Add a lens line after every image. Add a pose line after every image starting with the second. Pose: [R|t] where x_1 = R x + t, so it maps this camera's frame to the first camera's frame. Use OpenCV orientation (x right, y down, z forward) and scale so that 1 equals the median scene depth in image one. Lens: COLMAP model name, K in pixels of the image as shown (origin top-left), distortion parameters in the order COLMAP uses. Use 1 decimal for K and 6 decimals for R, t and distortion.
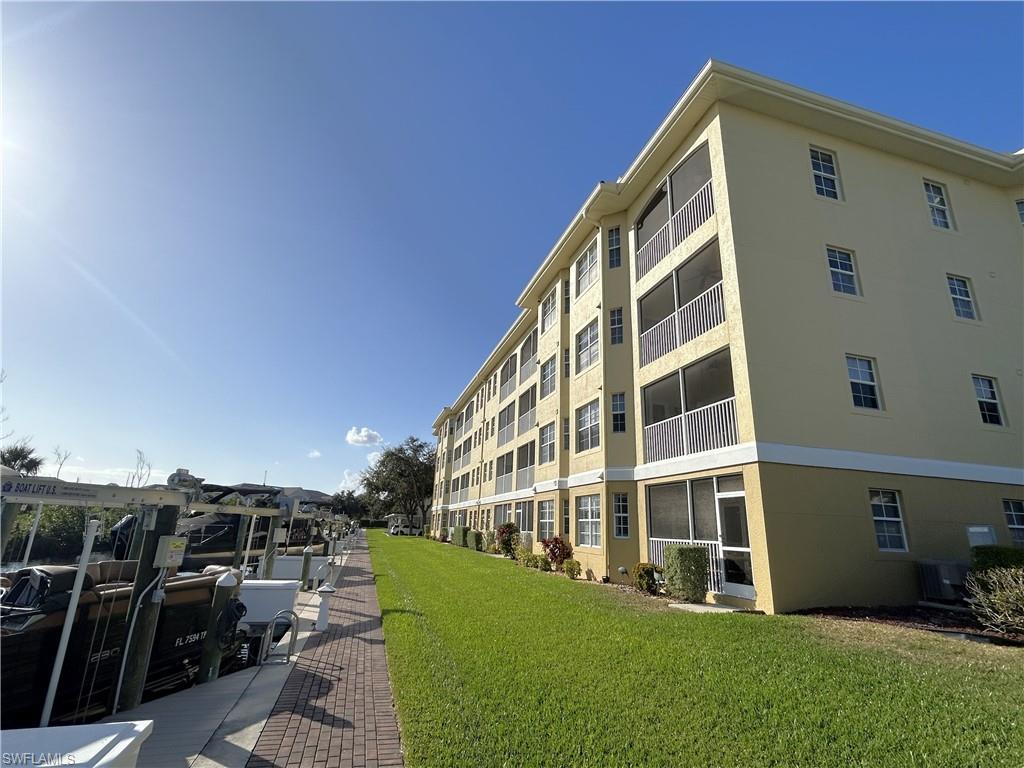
lens RADIAL K [[489.1, 0, 515.1], [0, 489.1, 384.3], [0, 0, 1]] dist [0.001825, -0.000028]
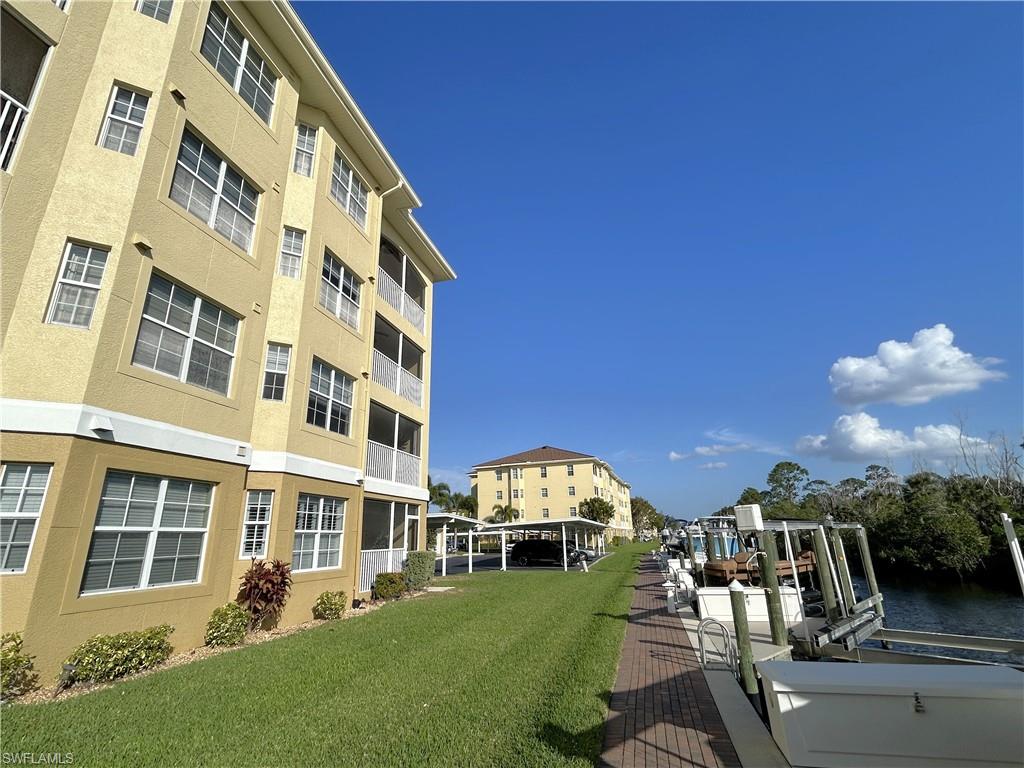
lens RADIAL K [[489.1, 0, 515.1], [0, 489.1, 384.3], [0, 0, 1]] dist [0.001825, -0.000028]
pose [[-0.859395, 0.144607, 0.490438, -0.557945], [-0.145890, 0.849955, -0.506254, 0.505779], [-0.490058, -0.506622, -0.709350, 1.797577]]
